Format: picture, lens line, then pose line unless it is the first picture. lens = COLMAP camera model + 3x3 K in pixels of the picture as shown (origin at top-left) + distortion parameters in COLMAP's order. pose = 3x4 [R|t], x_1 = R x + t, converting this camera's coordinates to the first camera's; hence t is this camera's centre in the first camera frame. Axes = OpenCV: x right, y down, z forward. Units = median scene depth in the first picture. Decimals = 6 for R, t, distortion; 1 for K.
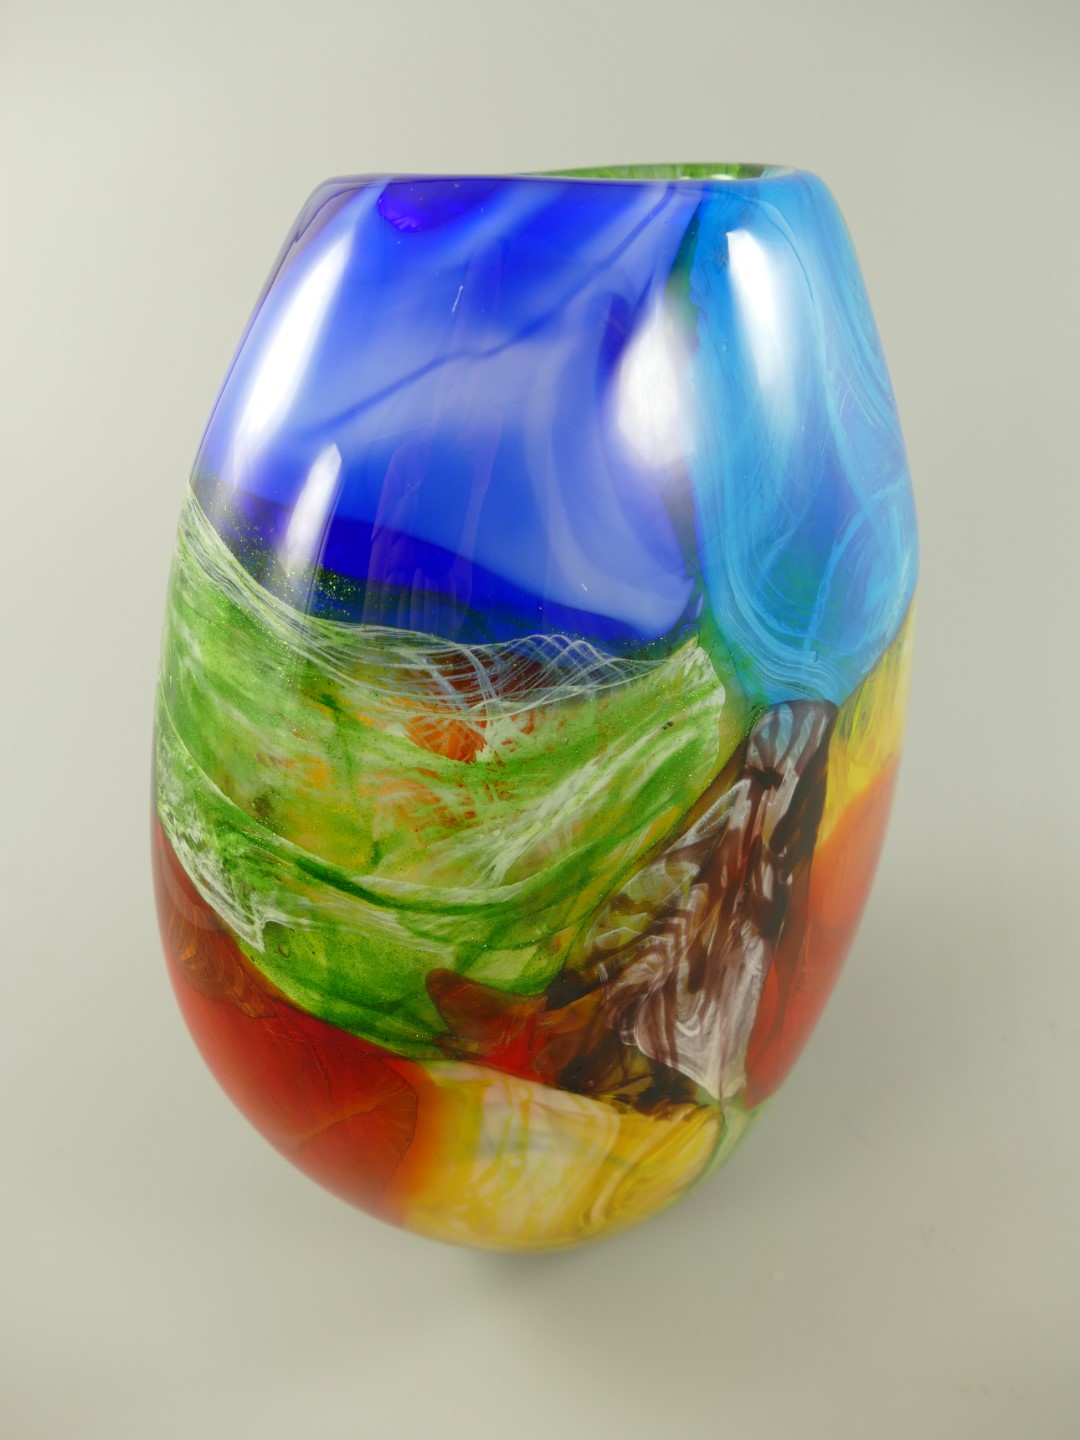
lens RADIAL K [[1173.5, 0, 540.0], [0, 1173.5, 720.0], [0, 0, 1]] dist [0.002069, 0.000030]
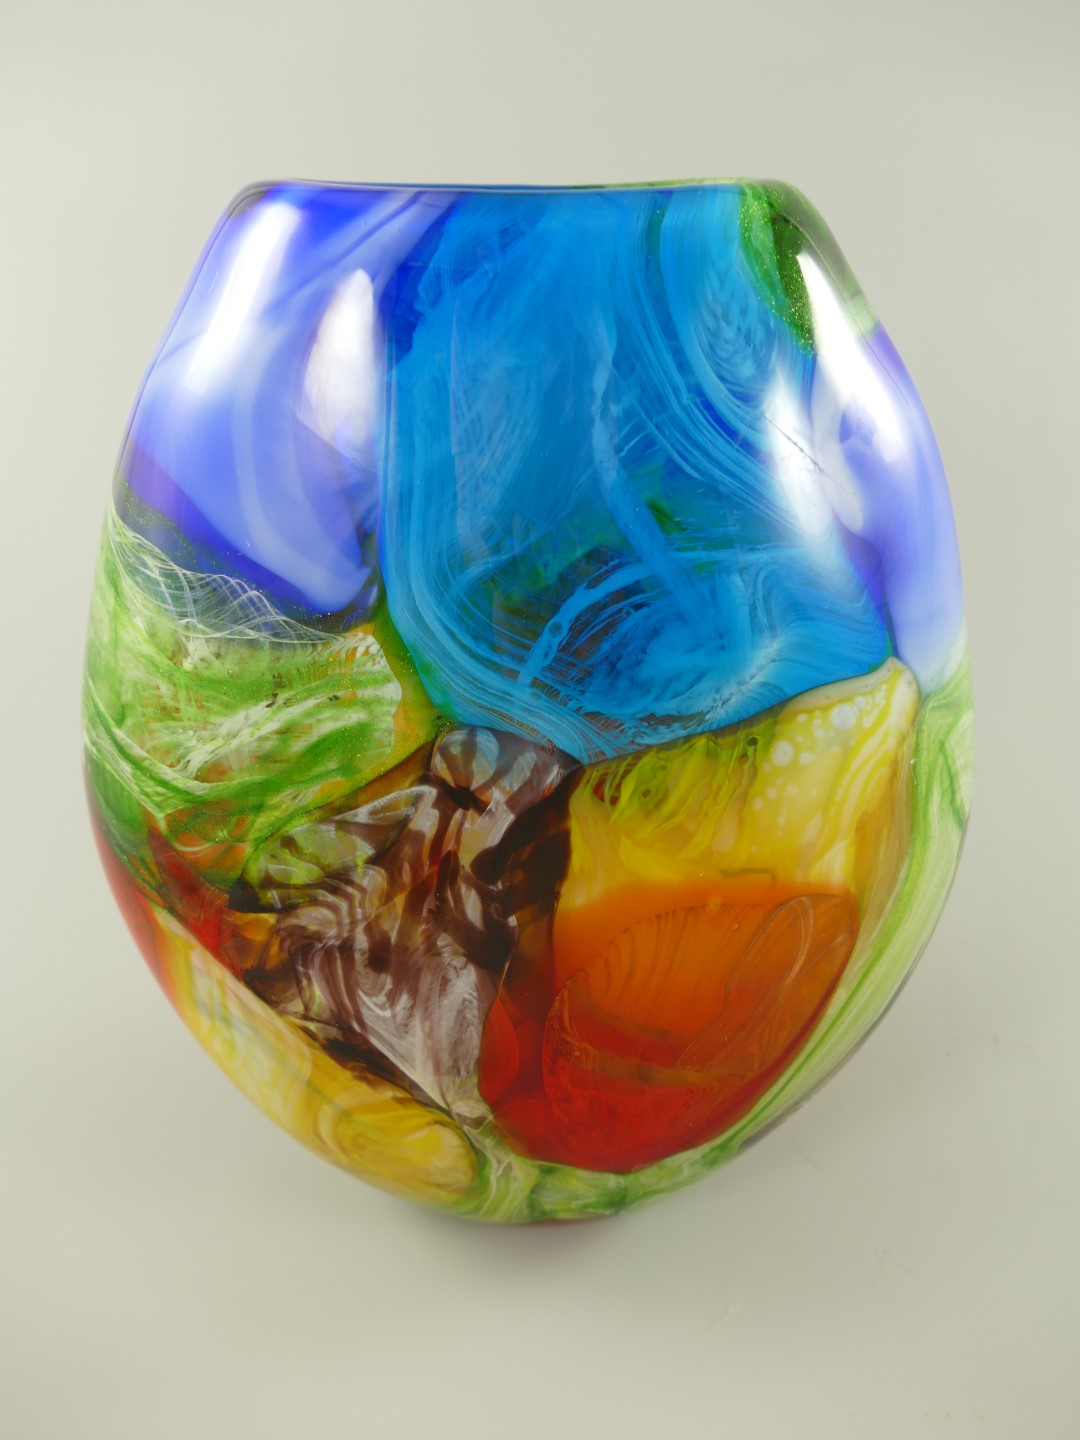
lens RADIAL K [[1173.5, 0, 540.0], [0, 1173.5, 720.0], [0, 0, 1]] dist [0.002069, 0.000030]
pose [[0.703172, 0.316123, -0.636880, 0.890372], [-0.322511, 0.940089, 0.110543, -0.148625], [0.633669, 0.127670, 0.762997, 0.296684]]
